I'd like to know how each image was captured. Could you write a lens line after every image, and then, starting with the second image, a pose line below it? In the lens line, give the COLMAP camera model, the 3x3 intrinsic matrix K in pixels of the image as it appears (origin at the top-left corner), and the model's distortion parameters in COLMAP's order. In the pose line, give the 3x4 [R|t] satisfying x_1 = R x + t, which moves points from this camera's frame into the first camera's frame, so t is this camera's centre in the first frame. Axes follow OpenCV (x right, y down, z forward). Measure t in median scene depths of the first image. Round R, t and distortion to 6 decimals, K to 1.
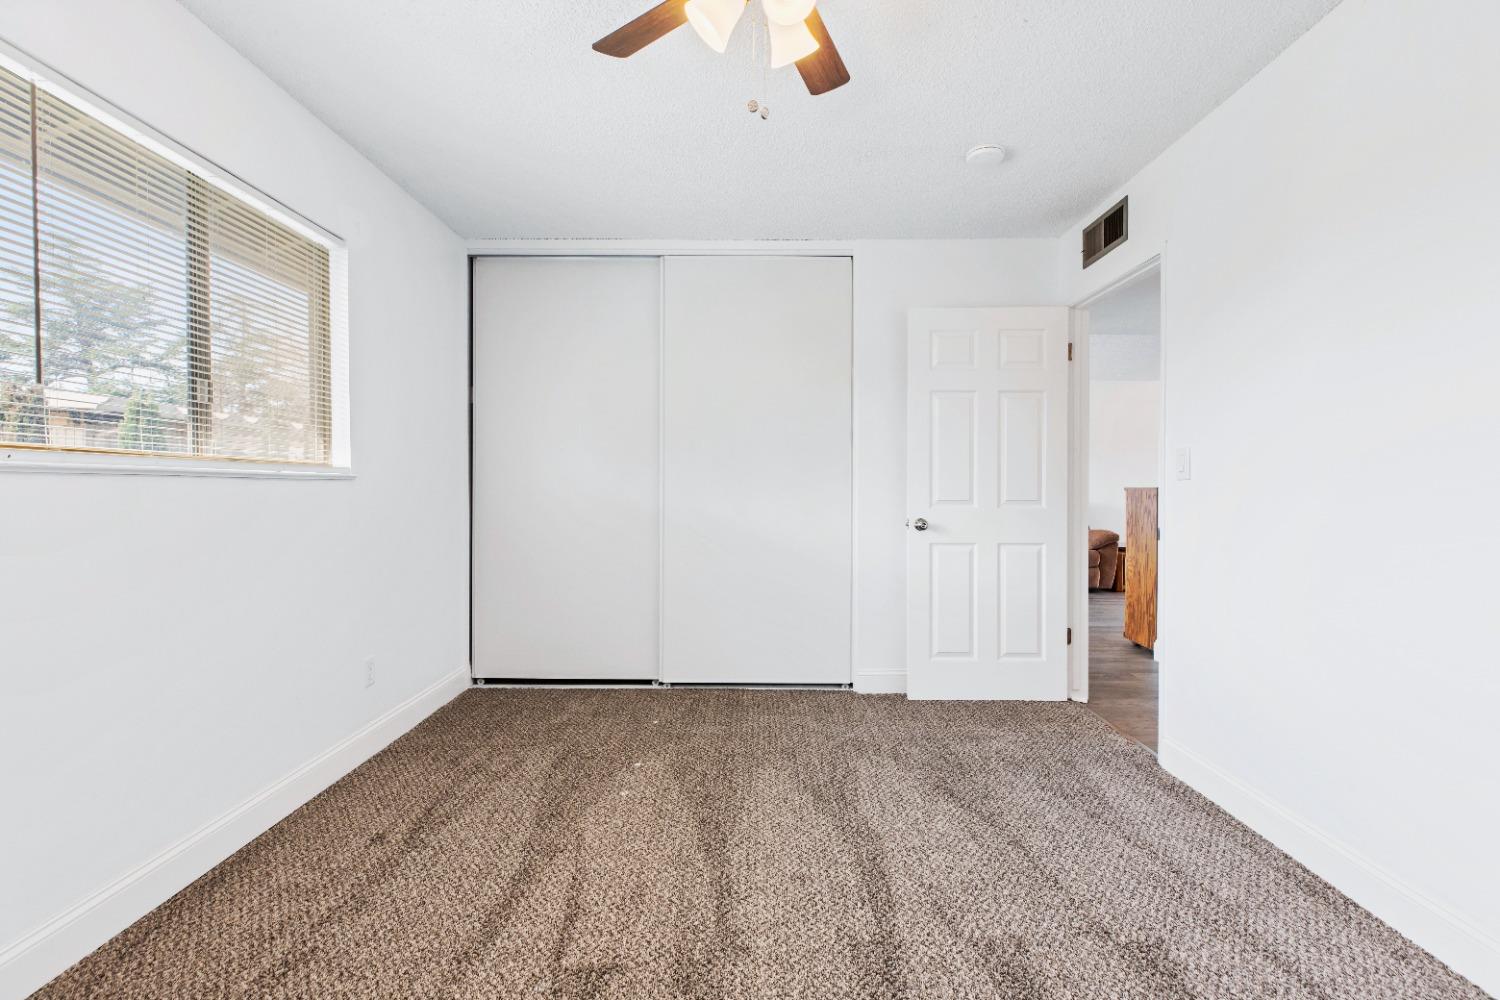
lens RADIAL K [[684.6, 0, 755.9], [0, 684.6, 500.1], [0, 0, 1]] dist [-0.000076, 0.000017]
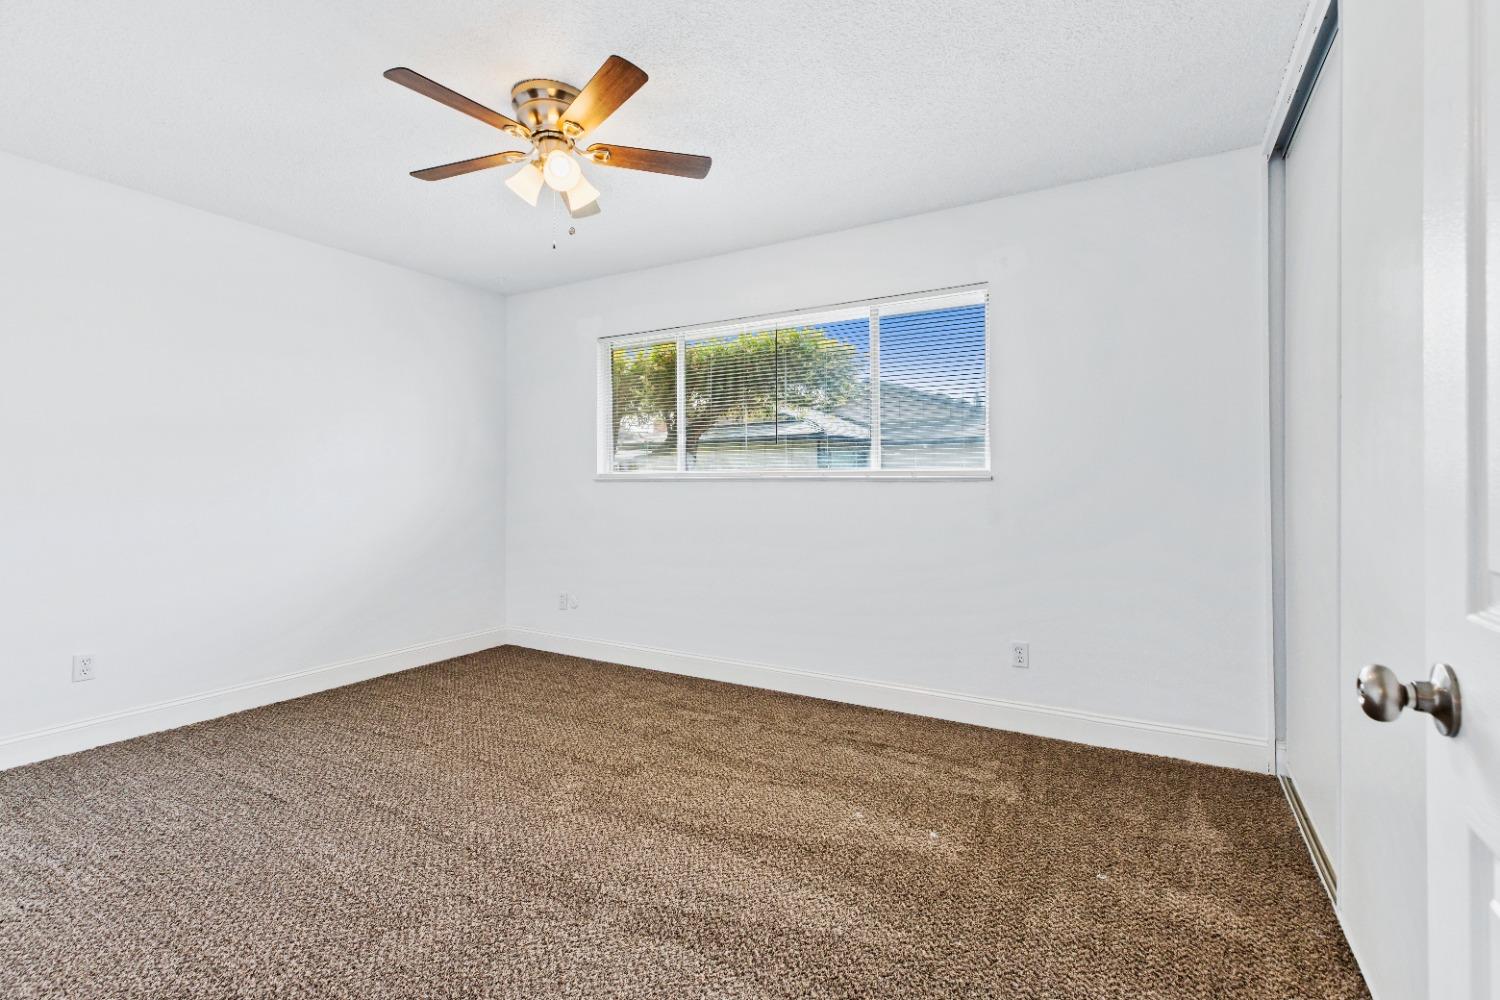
lens RADIAL K [[684.6, 0, 756.8], [0, 684.6, 488.2], [0, 0, 1]] dist [-0.000076, 0.000017]
pose [[-0.493930, 0.012743, -0.869408, 0.648553], [-0.004130, 0.999847, 0.017002, -0.037688], [0.869492, 0.011988, -0.493801, 1.249227]]
